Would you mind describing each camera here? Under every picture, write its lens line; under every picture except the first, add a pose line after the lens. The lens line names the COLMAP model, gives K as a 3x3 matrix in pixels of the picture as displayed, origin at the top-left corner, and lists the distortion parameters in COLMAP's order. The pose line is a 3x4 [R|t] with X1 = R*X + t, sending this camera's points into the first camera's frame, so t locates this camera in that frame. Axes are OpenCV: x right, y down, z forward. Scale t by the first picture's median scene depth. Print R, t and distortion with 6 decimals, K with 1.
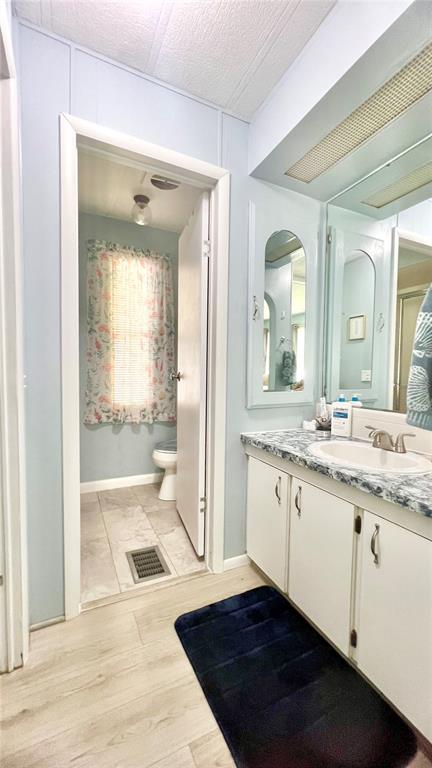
lens RADIAL K [[308.7, 0, 215.5], [0, 308.7, 385.7], [0, 0, 1]] dist [-0.002713, 0.000175]
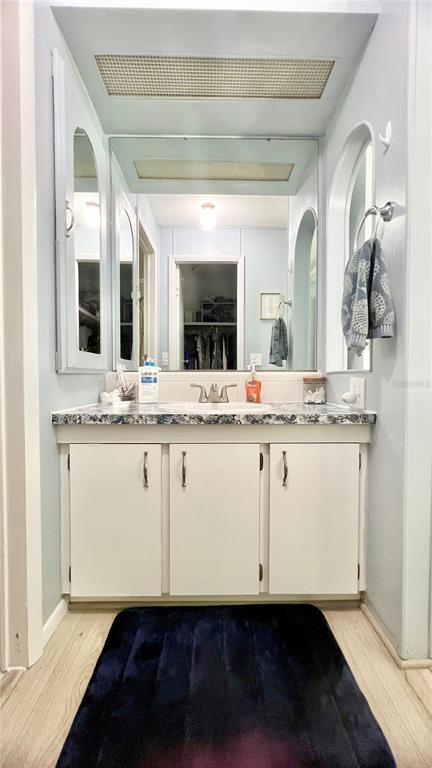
lens RADIAL K [[308.7, 0, 217.6], [0, 308.7, 384.0], [0, 0, 1]] dist [-0.002713, 0.000175]
pose [[0.422199, -0.035649, 0.905802, -0.485988], [0.049167, 0.998656, 0.016386, 0.145366], [-0.905169, 0.037618, 0.423385, 0.609405]]
